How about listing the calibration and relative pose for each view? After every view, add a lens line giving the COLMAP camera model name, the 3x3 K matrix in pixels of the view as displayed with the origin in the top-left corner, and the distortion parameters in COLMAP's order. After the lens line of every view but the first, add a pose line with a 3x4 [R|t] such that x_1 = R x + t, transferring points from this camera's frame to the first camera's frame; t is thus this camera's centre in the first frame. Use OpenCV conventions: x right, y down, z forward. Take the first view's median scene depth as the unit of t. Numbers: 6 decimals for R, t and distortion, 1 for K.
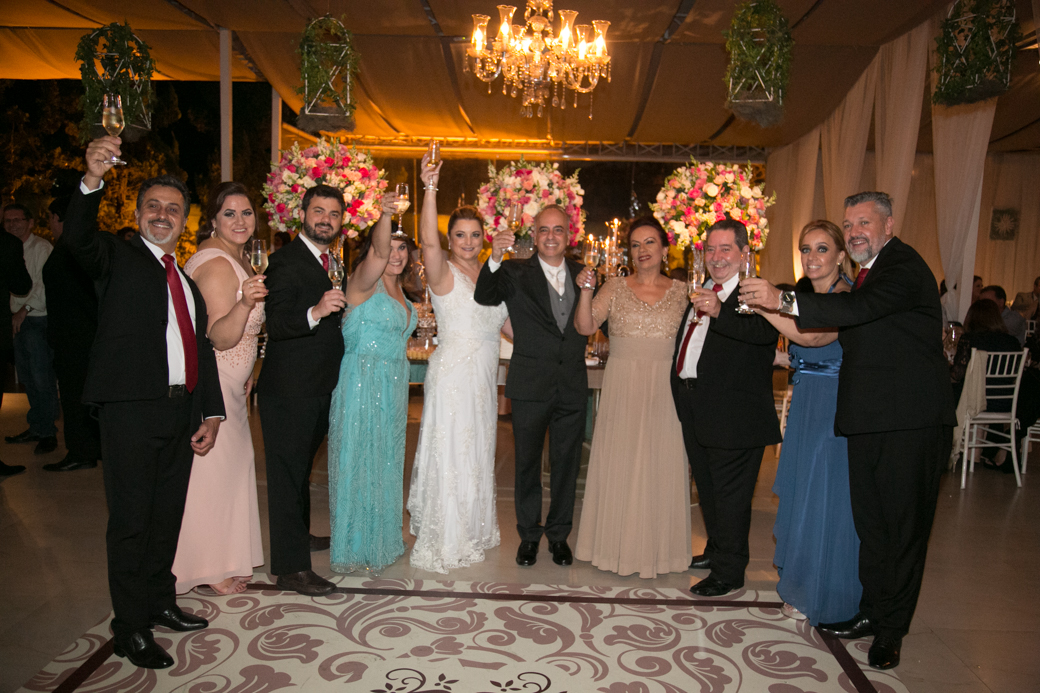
lens RADIAL K [[947.2, 0, 518.6], [0, 947.2, 350.1], [0, 0, 1]] dist [-0.013199, 0.000000]
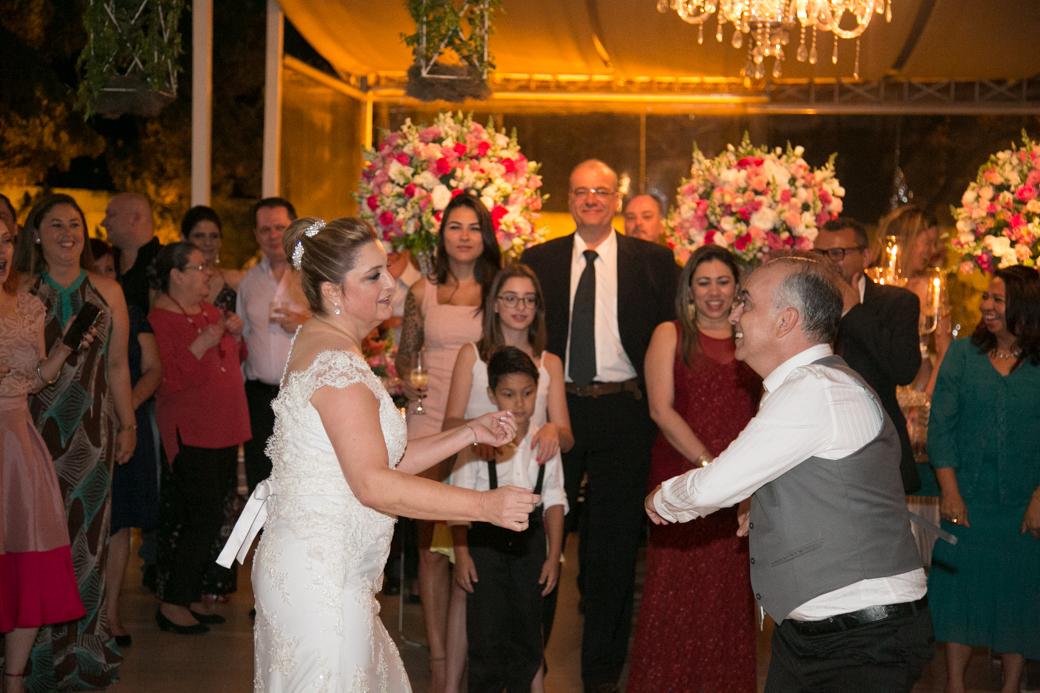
lens RADIAL K [[1797.9, 0, 520.2], [0, 1797.9, 343.9], [0, 0, 1]] dist [0.226220, 0.000000]
pose [[0.996734, 0.006393, -0.080506, -0.051206], [-0.011757, 0.997728, -0.066332, 0.019719], [0.079899, 0.067062, 0.994545, -0.233685]]
